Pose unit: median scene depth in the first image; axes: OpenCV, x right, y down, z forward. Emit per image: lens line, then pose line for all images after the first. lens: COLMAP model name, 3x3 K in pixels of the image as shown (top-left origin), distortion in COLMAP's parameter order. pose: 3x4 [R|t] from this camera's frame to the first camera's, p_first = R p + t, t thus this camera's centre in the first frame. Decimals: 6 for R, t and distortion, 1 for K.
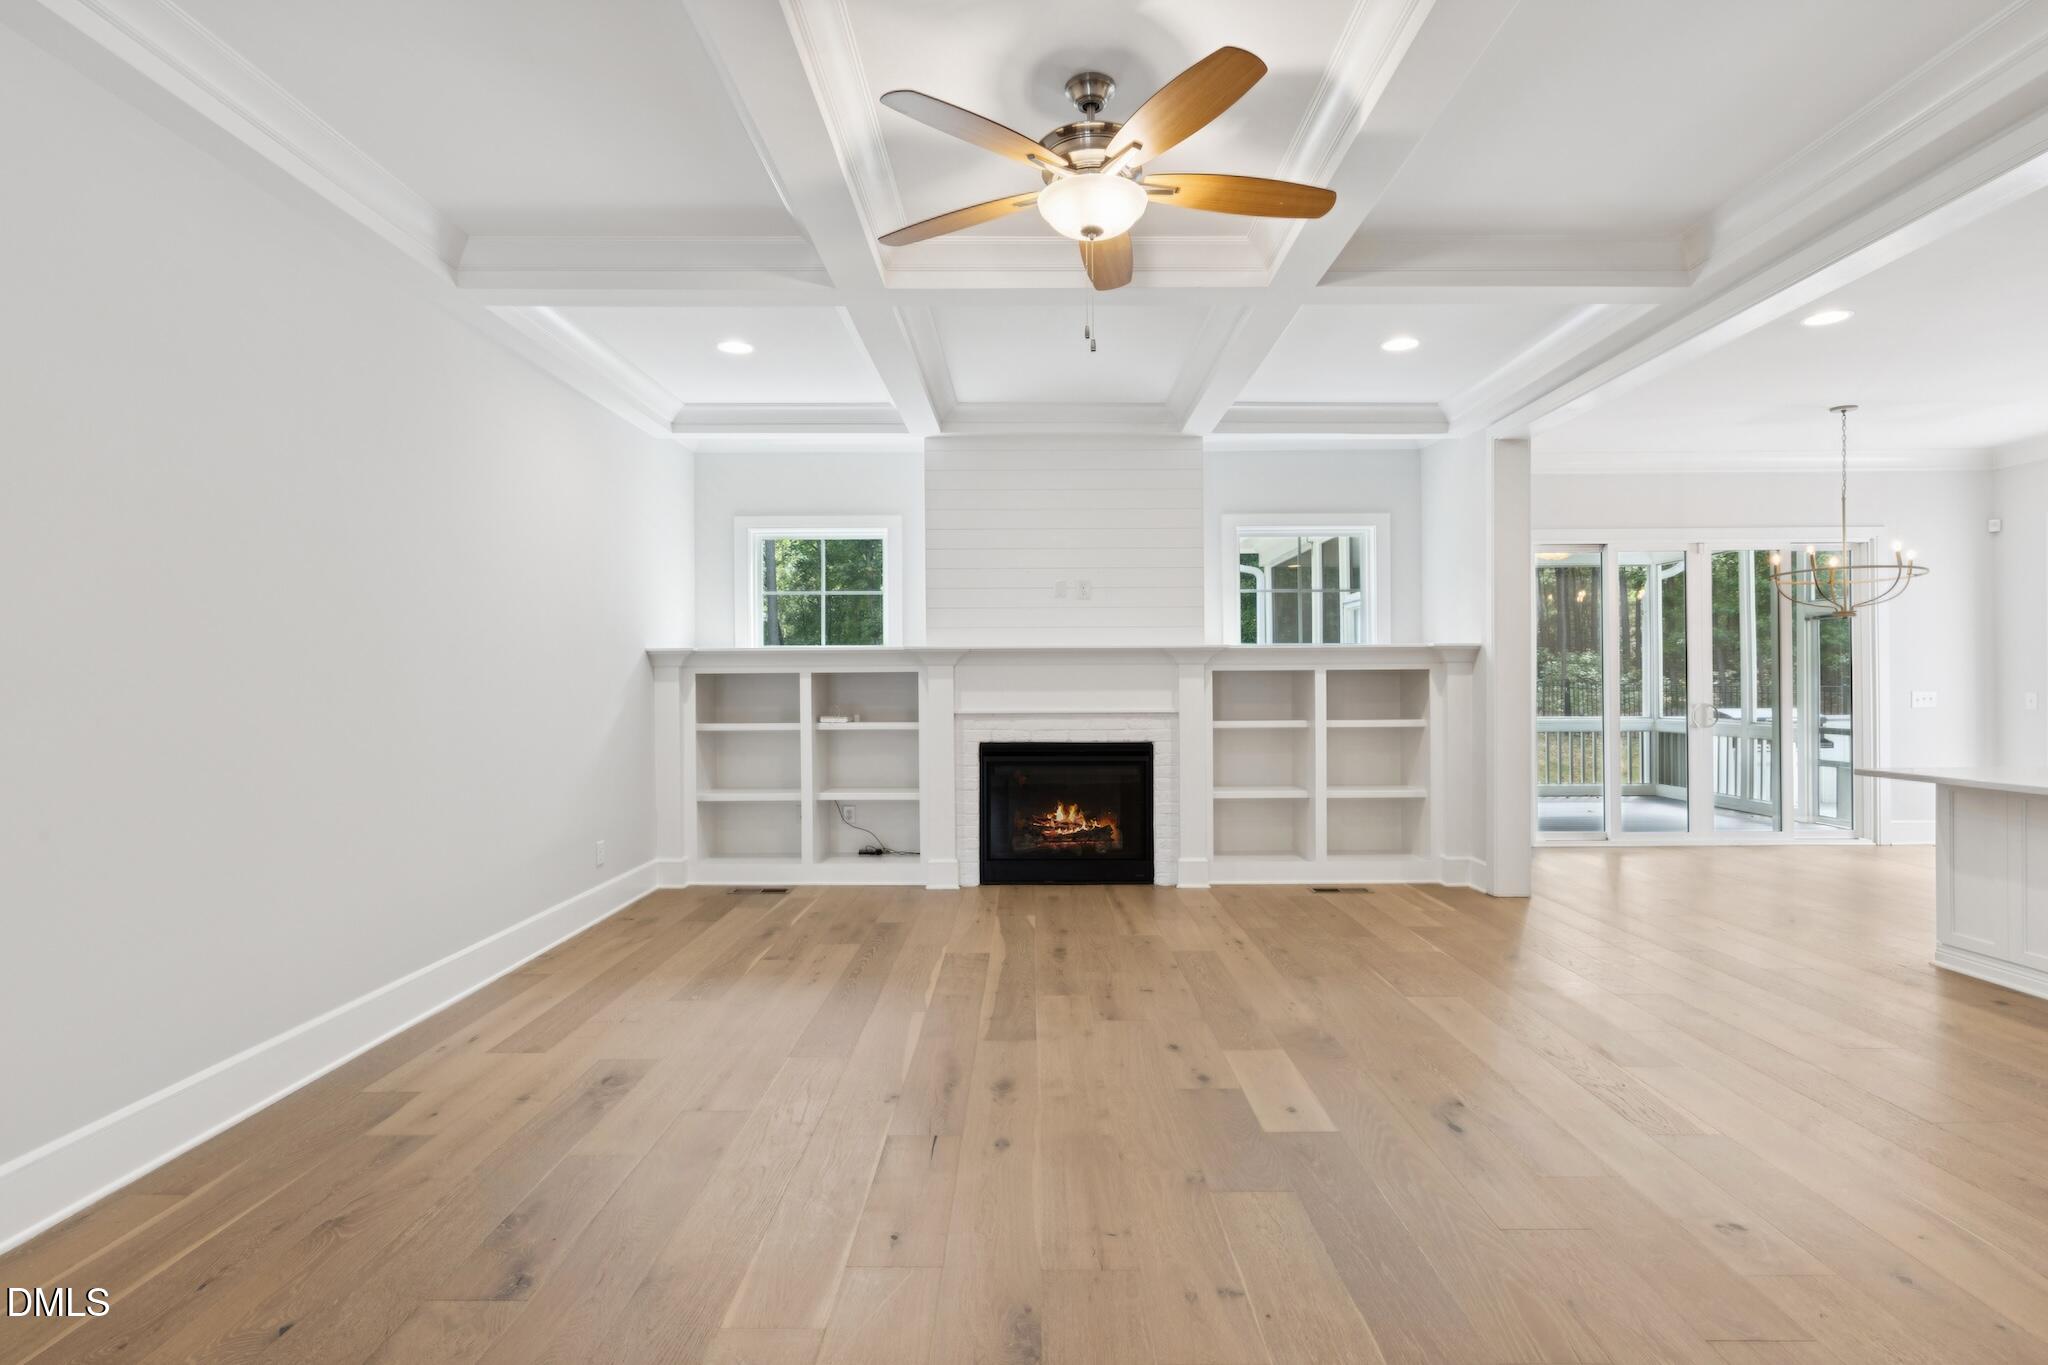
lens RADIAL K [[1041.7, 0, 1023.9], [0, 1041.7, 676.4], [0, 0, 1]] dist [-0.007387, 0.005343]
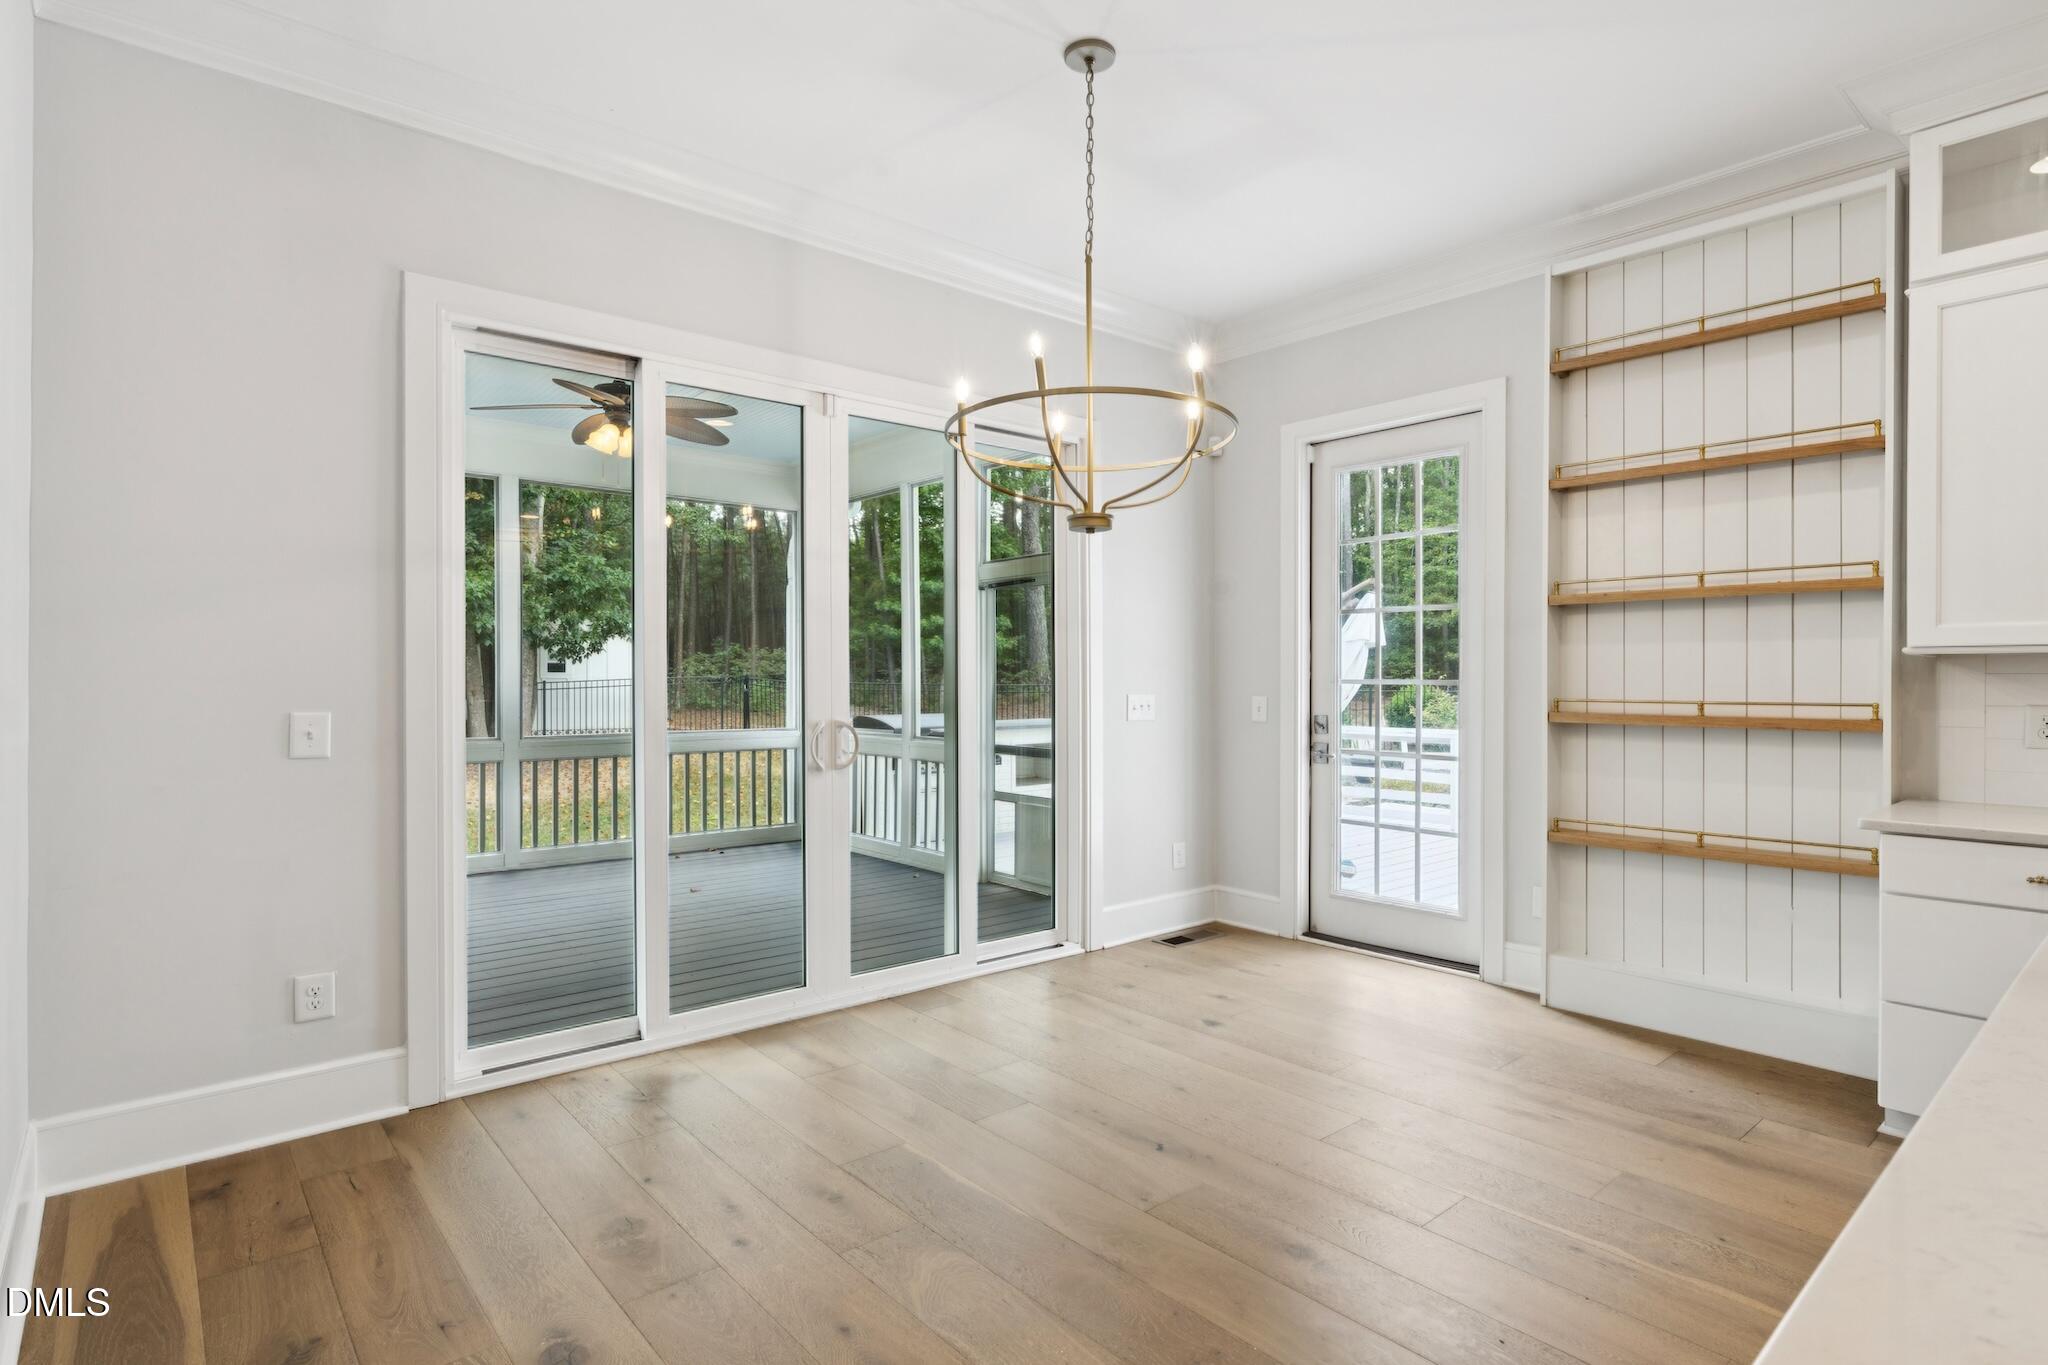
lens RADIAL K [[1041.7, 0, 1027.3], [0, 1041.7, 682.3], [0, 0, 1]] dist [-0.007387, 0.005343]
pose [[0.753754, 0.000330, 0.657157, 0.293394], [-0.005973, 0.999962, 0.006349, 0.002867], [-0.657130, -0.008711, 0.753727, 0.417236]]
